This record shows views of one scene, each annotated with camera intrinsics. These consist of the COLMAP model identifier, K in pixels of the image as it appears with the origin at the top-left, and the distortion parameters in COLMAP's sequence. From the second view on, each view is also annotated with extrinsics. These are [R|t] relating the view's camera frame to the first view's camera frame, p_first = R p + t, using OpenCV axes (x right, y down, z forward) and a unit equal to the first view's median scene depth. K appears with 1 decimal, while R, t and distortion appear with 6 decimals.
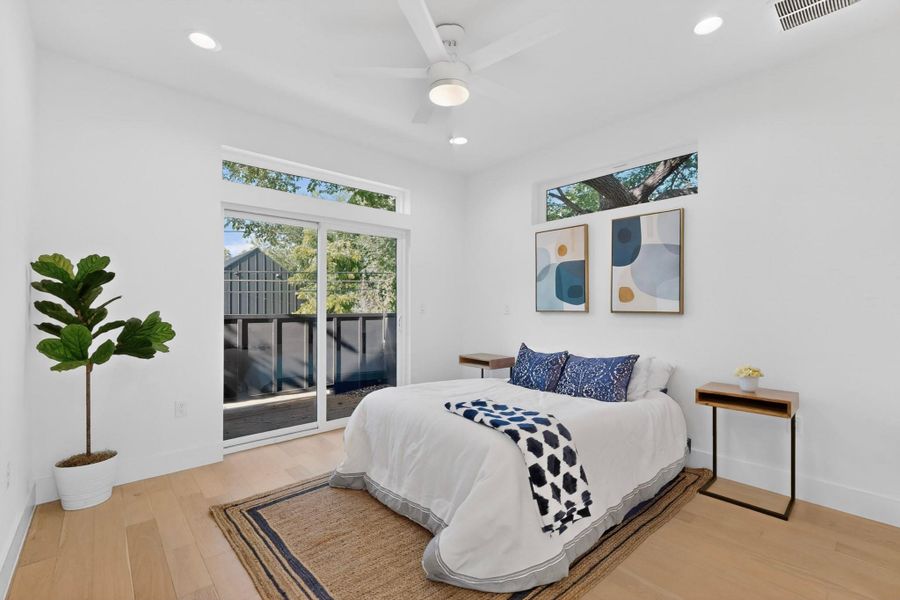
lens RADIAL K [[396.4, 0, 456.4], [0, 396.4, 300.9], [0, 0, 1]] dist [0.000880, -0.000292]
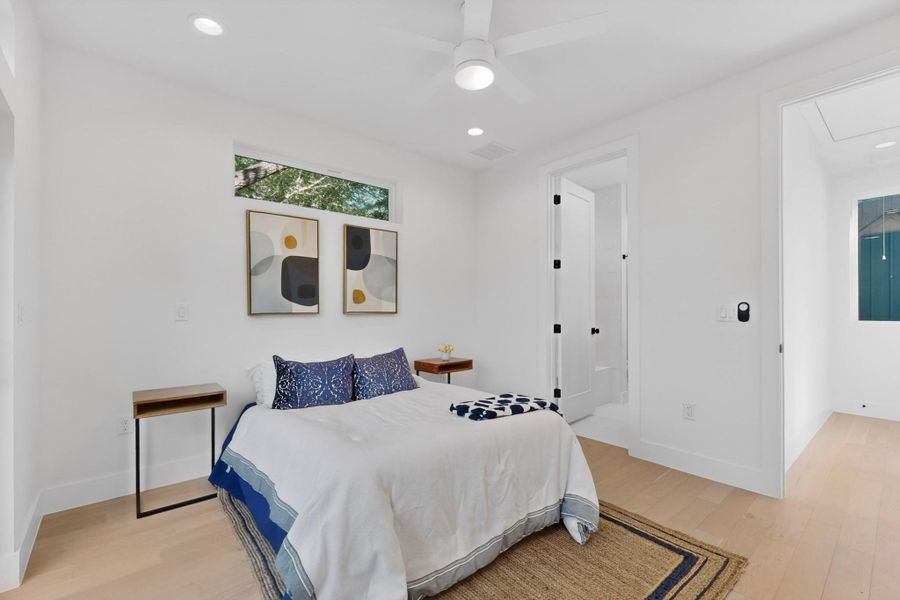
lens RADIAL K [[396.4, 0, 447.2], [0, 396.4, 302.0], [0, 0, 1]] dist [0.000880, -0.000292]
pose [[0.023642, 0.013933, 0.999623, -0.649307], [-0.011091, 0.999845, -0.013674, 0.010637], [-0.999659, -0.010763, 0.023793, 0.722777]]
